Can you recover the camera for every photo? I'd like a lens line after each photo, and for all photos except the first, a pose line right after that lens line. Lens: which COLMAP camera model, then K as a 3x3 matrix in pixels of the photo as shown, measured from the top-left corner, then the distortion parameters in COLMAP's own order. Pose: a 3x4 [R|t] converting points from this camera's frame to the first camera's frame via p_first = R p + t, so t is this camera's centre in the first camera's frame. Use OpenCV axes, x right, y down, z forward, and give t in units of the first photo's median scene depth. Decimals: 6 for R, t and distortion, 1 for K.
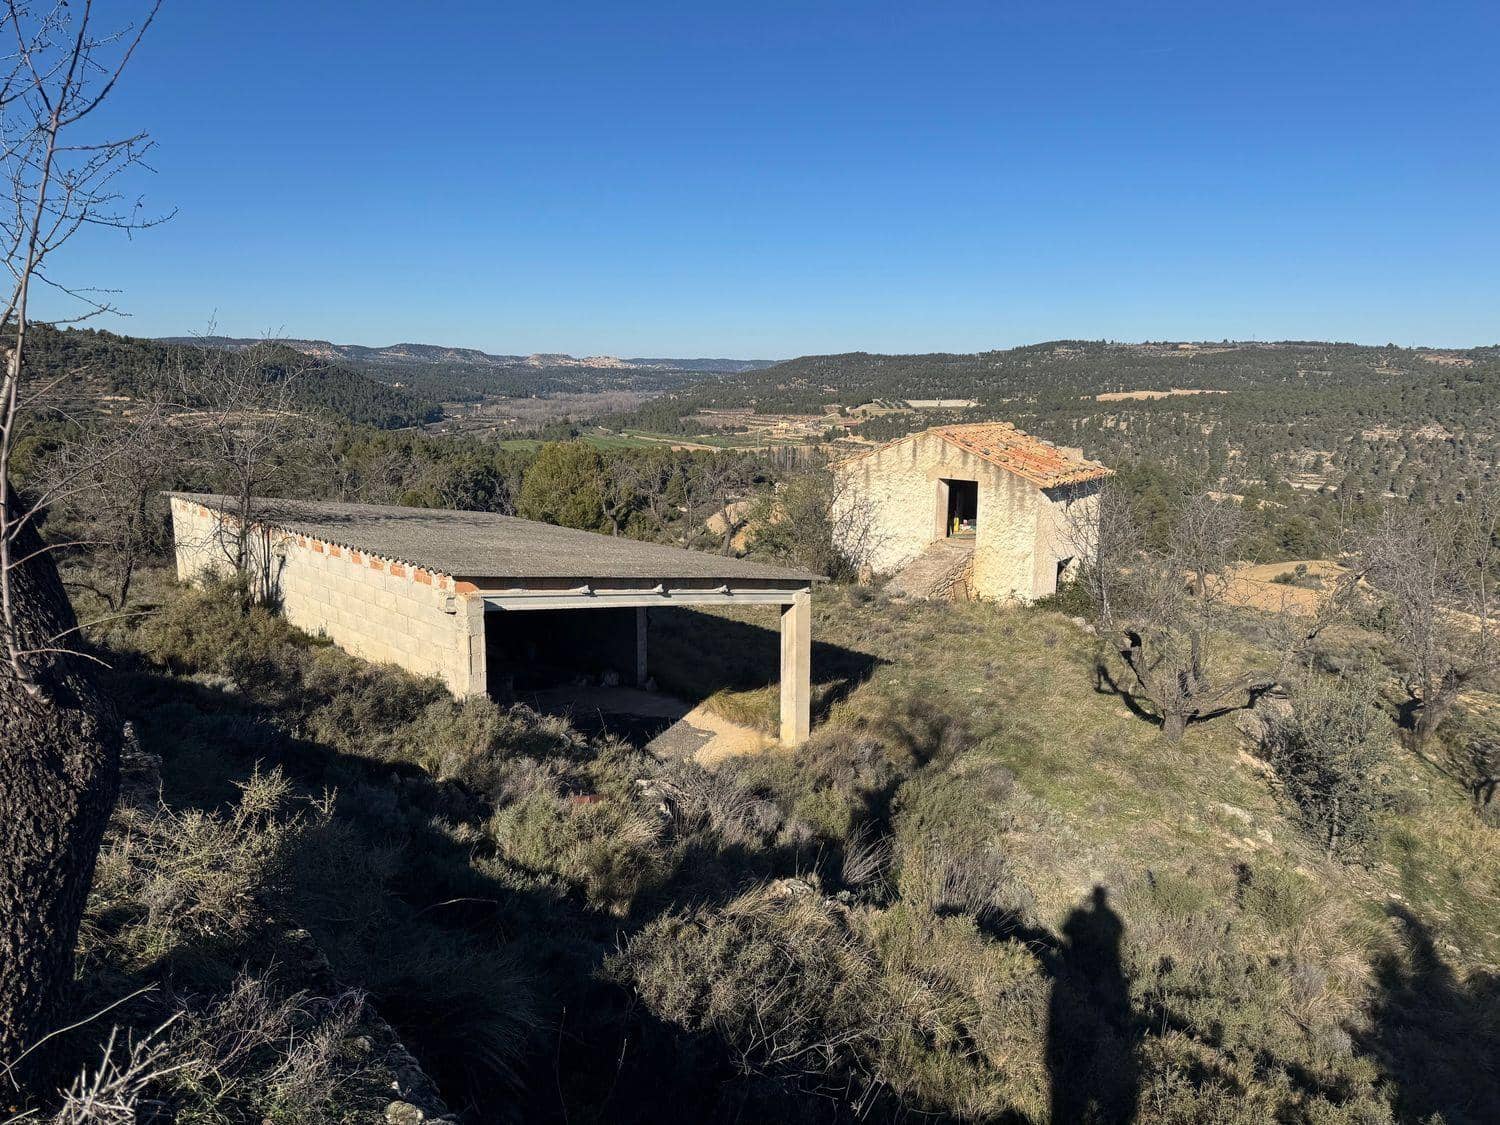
lens RADIAL K [[1054.9, 0, 730.0], [0, 1054.9, 559.7], [0, 0, 1]] dist [0.119295, -0.147394]
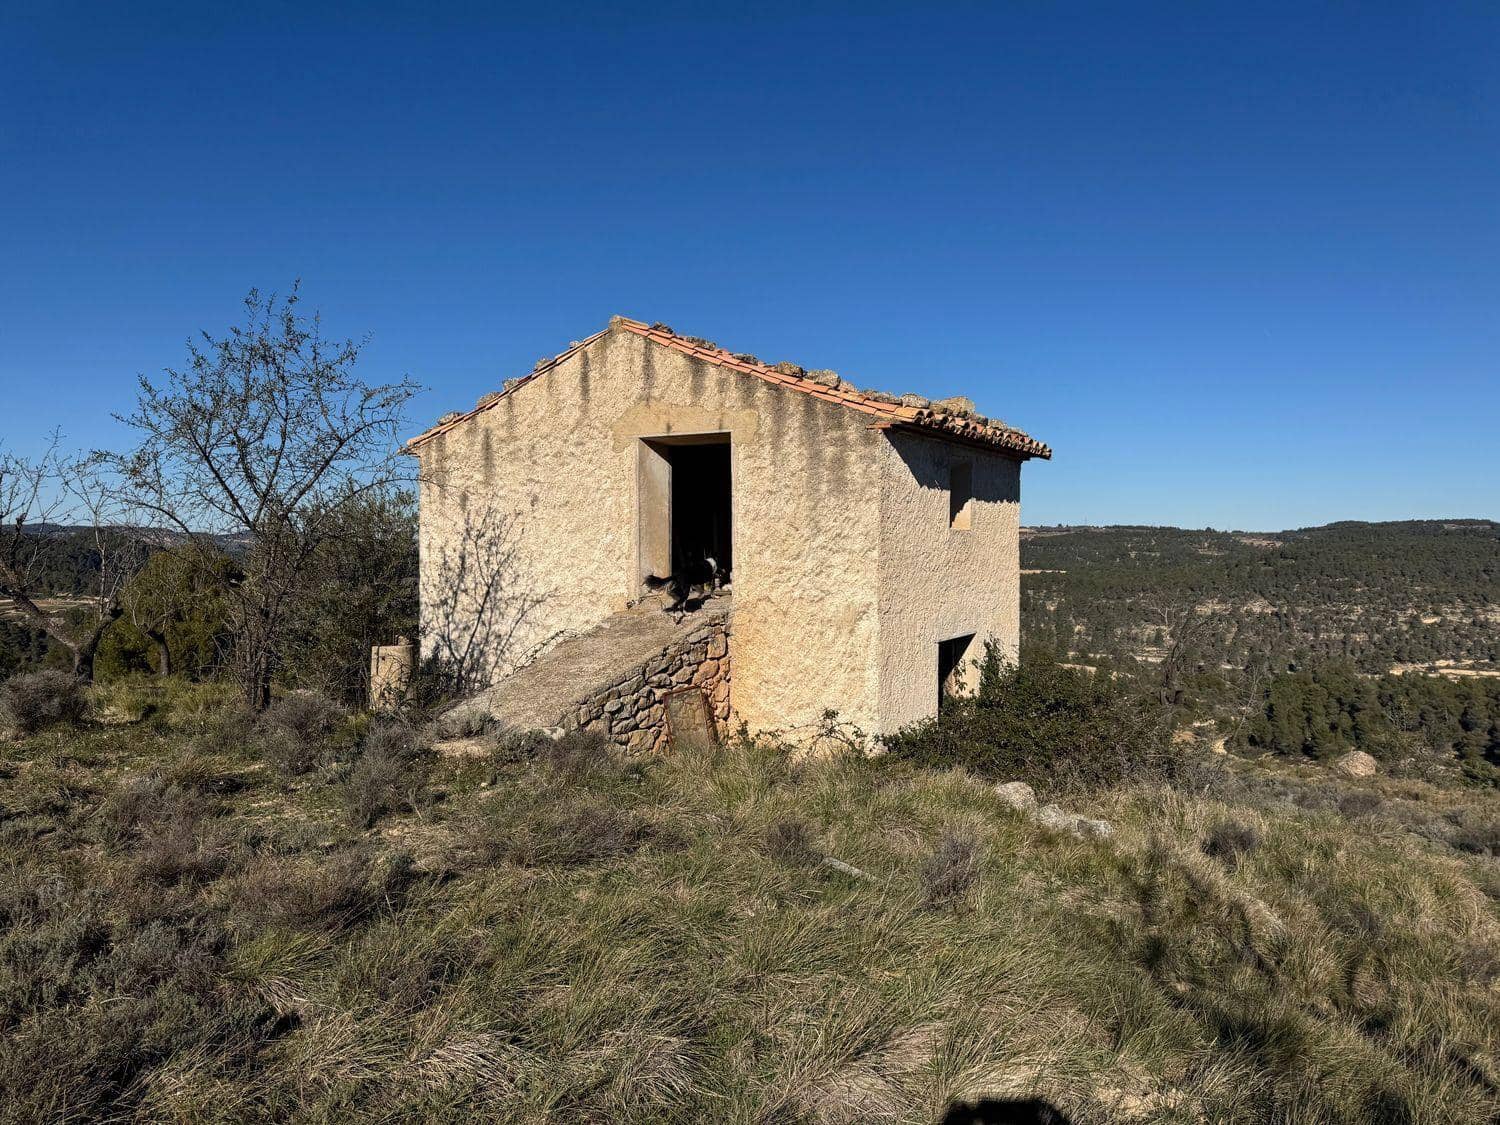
lens RADIAL K [[1054.9, 0, 730.0], [0, 1054.9, 559.7], [0, 0, 1]] dist [0.119295, -0.147394]
pose [[0.992199, -0.005424, 0.124544, 0.179877], [0.026737, 0.985063, -0.170107, 0.036442], [-0.121761, 0.172110, 0.977524, 0.613021]]
